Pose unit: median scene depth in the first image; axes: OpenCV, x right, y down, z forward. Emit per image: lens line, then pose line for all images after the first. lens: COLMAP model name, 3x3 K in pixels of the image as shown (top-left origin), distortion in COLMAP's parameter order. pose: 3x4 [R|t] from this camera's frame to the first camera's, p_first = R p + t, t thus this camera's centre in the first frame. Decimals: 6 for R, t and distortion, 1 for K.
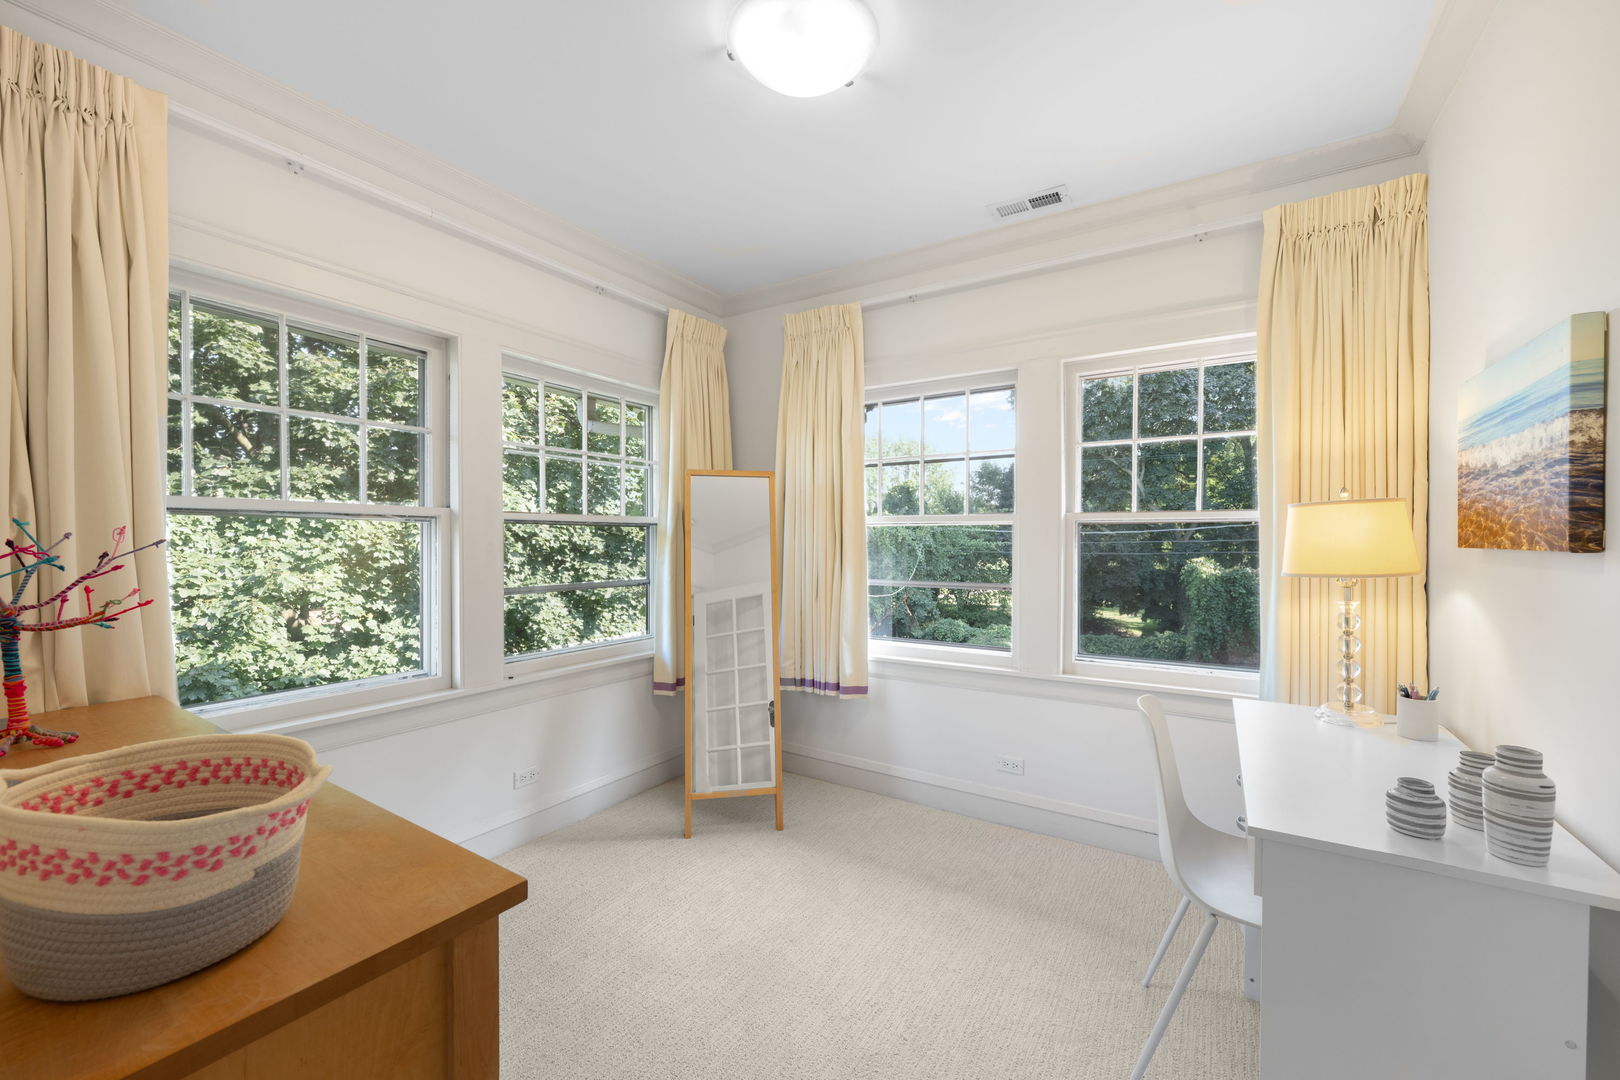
lens RADIAL K [[638.9, 0, 806.5], [0, 638.9, 548.1], [0, 0, 1]] dist [0.000154, 0.000002]
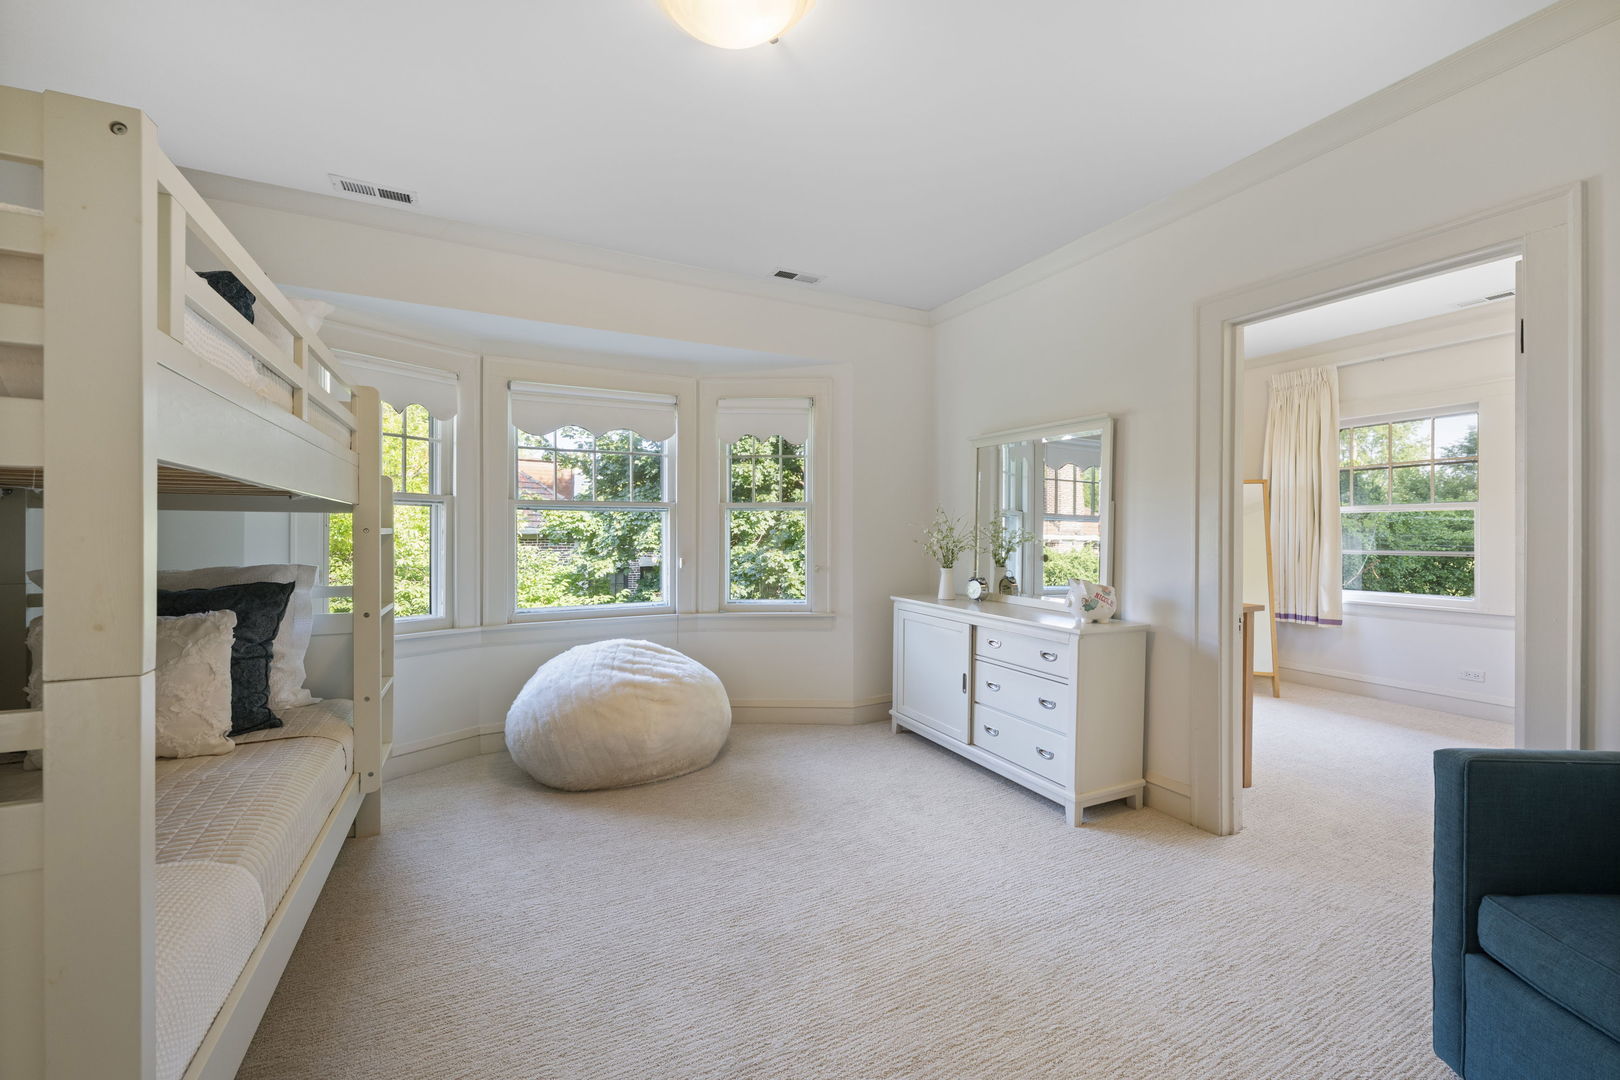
lens RADIAL K [[635.8, 0, 810.0], [0, 635.8, 540.0], [0, 0, 1]] dist [0.000894, 0.000039]
pose [[0.856880, 0.002486, -0.515509, -0.199677], [-0.004717, 0.999984, -0.003018, 0.038119], [0.515494, 0.005018, 0.856879, -0.899449]]
